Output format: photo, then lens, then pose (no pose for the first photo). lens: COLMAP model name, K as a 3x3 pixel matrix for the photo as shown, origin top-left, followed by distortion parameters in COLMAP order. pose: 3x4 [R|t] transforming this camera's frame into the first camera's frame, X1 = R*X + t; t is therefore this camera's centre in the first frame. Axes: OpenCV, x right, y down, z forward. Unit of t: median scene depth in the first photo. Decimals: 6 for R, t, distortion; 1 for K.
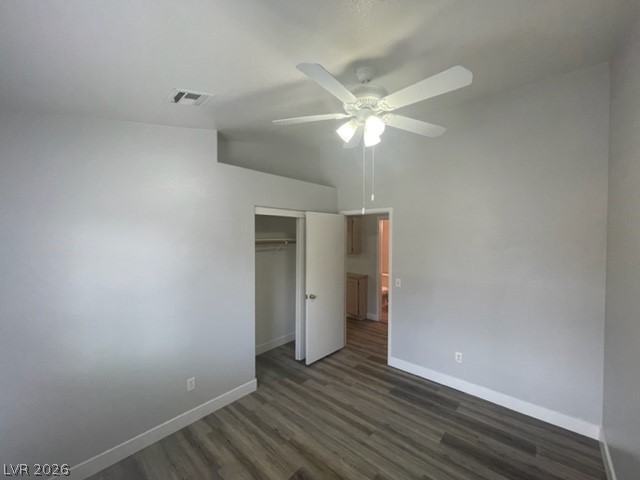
lens RADIAL K [[258.6, 0, 320.3], [0, 258.6, 238.9], [0, 0, 1]] dist [-0.000967, 0.000479]
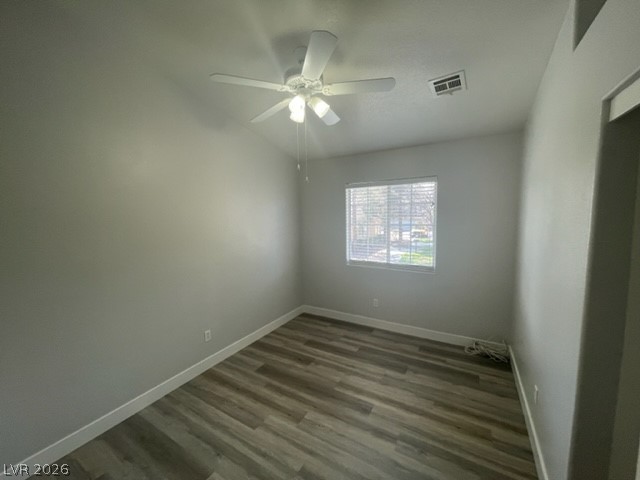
lens RADIAL K [[258.6, 0, 320.5], [0, 258.6, 239.7], [0, 0, 1]] dist [-0.000967, 0.000479]
pose [[-0.981323, 0.036004, -0.188970, 0.277122], [0.014335, 0.993285, 0.114805, 0.020480], [0.191835, 0.109951, -0.975249, 1.791739]]
